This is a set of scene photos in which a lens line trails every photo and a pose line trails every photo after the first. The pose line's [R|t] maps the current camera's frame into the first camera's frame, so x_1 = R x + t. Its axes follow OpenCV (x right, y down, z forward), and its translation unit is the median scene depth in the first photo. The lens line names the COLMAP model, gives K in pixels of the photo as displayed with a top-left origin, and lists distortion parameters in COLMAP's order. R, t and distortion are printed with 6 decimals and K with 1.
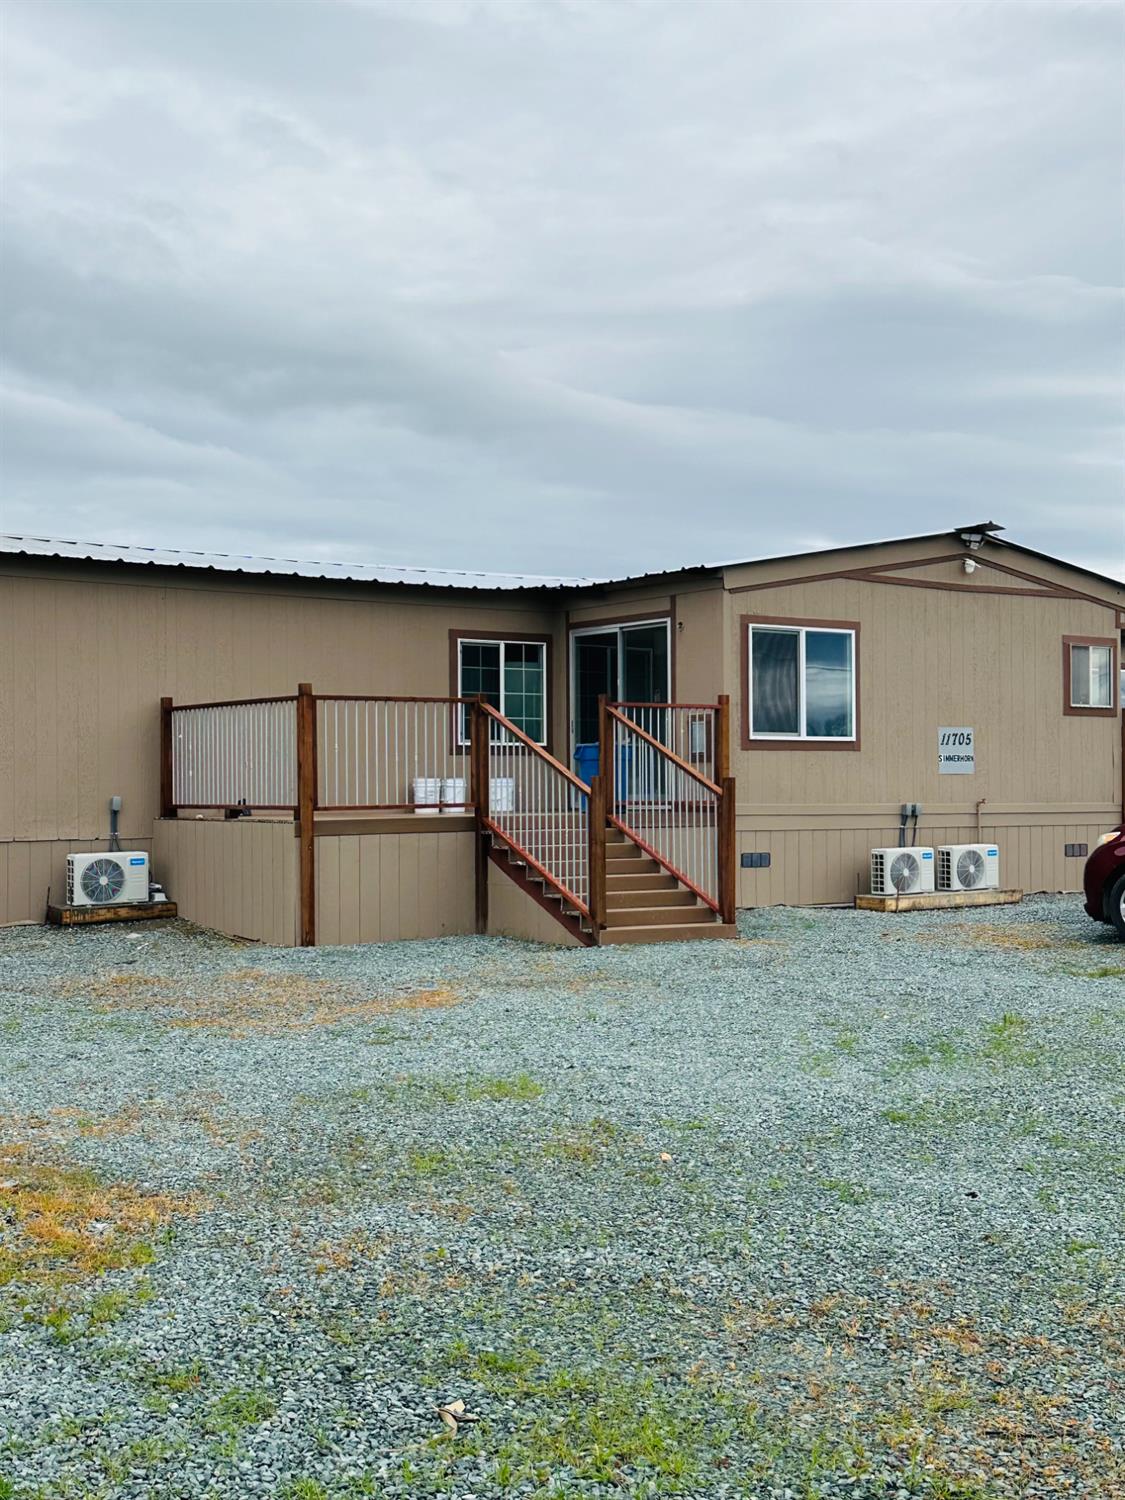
lens RADIAL K [[1904.0, 0, 564.9], [0, 1904.0, 746.0], [0, 0, 1]] dist [0.188006, 0.000000]
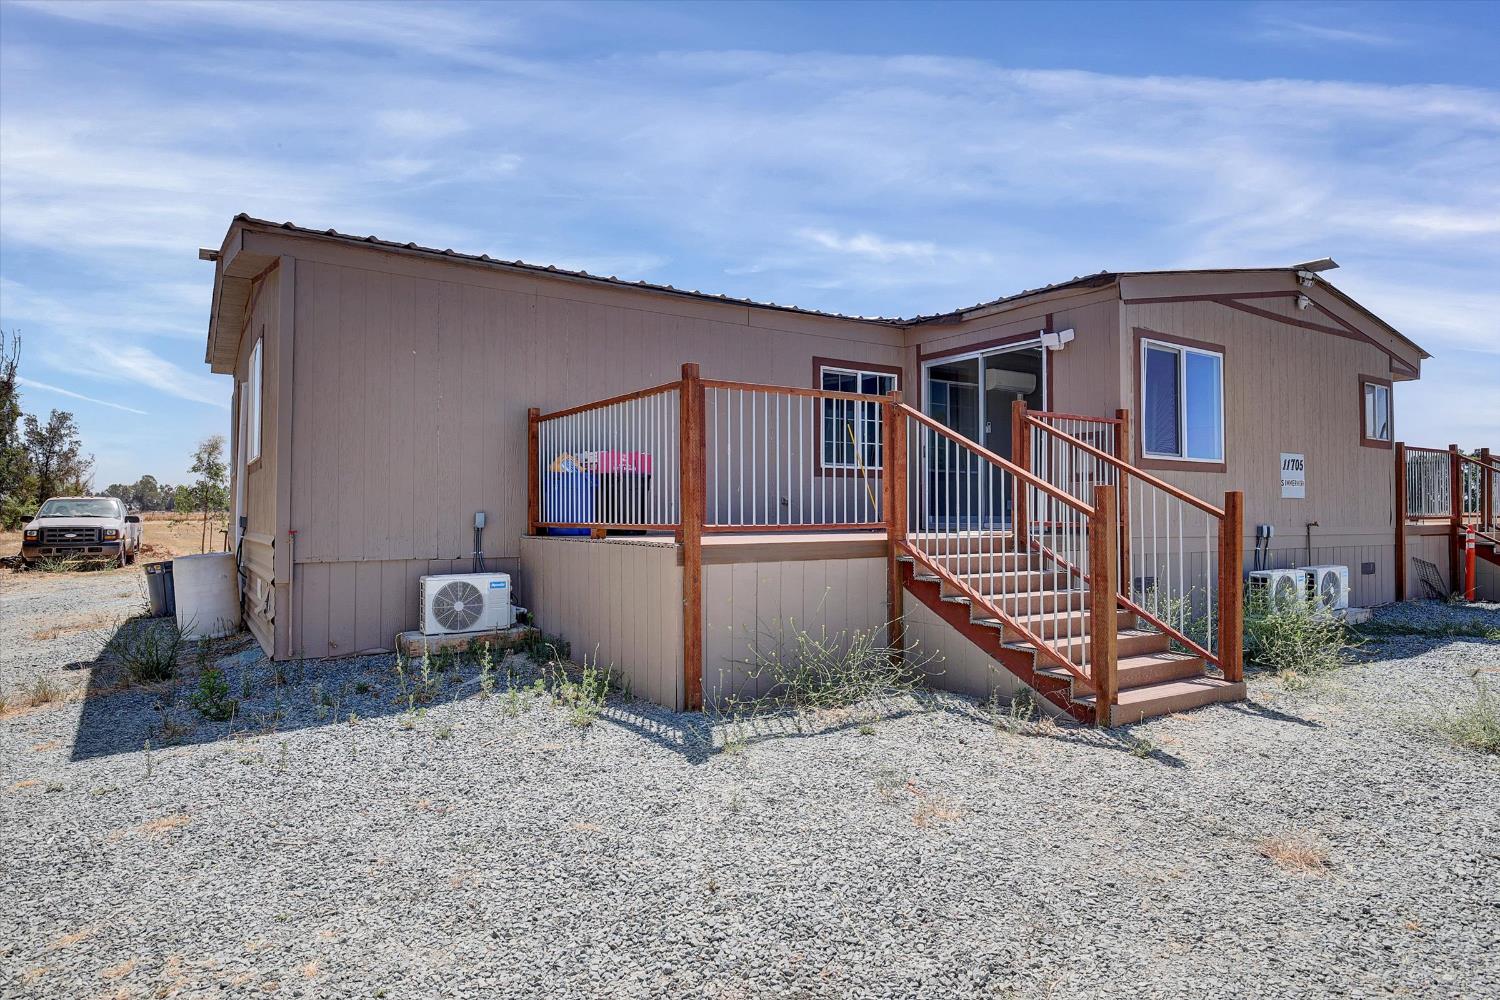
lens RADIAL K [[974.2, 0, 796.9], [0, 974.2, 494.0], [0, 0, 1]] dist [0.000178, -0.000395]
pose [[0.999944, 0.005634, 0.008945, -0.083897], [-0.005624, 0.999984, -0.001160, 0.016705], [-0.008951, 0.001109, 0.999959, 0.530108]]
